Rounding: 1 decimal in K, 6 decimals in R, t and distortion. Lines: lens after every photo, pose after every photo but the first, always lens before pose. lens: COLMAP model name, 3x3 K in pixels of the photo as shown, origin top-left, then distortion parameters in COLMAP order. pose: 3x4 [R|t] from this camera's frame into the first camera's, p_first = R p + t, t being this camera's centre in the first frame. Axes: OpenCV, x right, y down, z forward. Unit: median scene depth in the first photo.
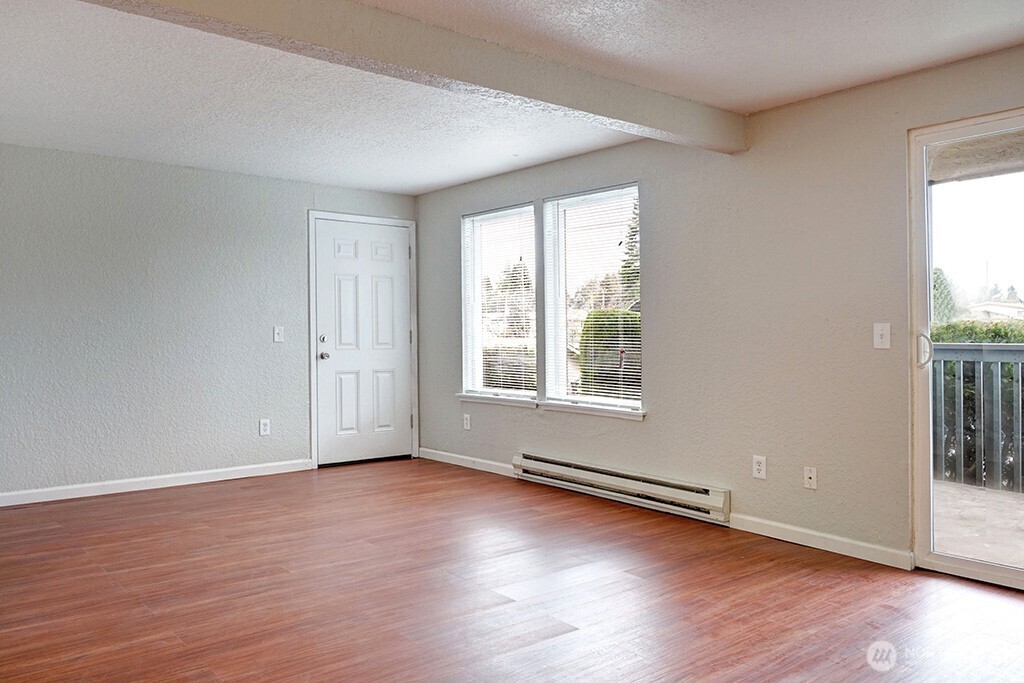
lens RADIAL K [[750.0, 0, 477.6], [0, 750.0, 390.6], [0, 0, 1]] dist [0.052415, -0.151264]
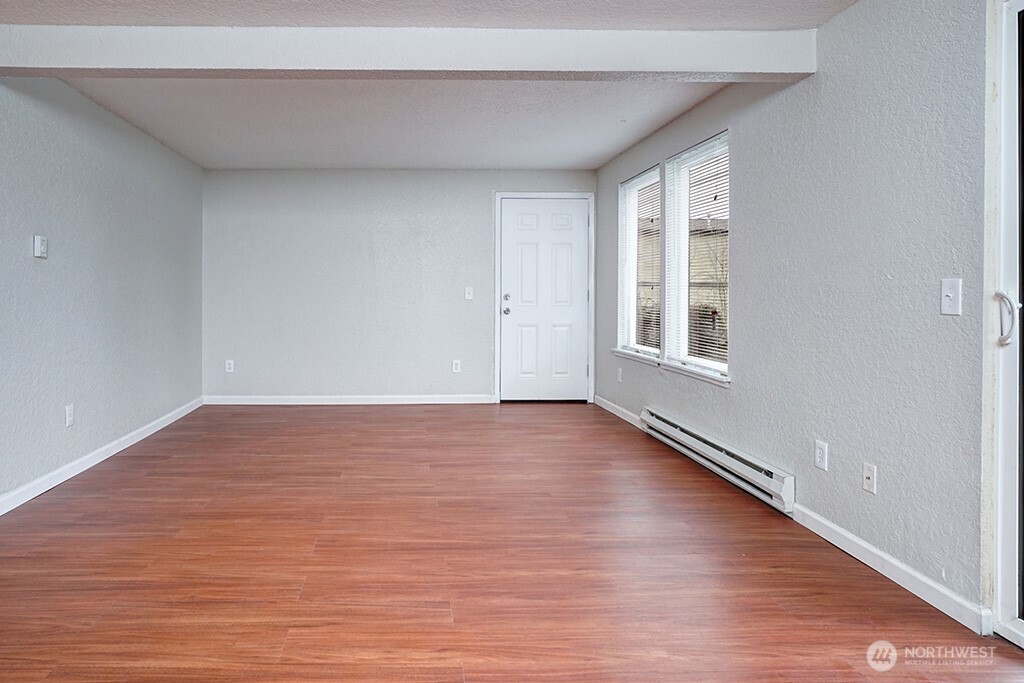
lens RADIAL K [[599.3, 0, 417.8], [0, 599.3, 343.5], [0, 0, 1]] dist [-0.029454, 0.000425]
pose [[0.801153, 0.049932, -0.596374, 0.272210], [-0.043989, 0.998731, 0.024526, -0.012105], [0.596841, 0.006585, 0.802332, 0.144593]]
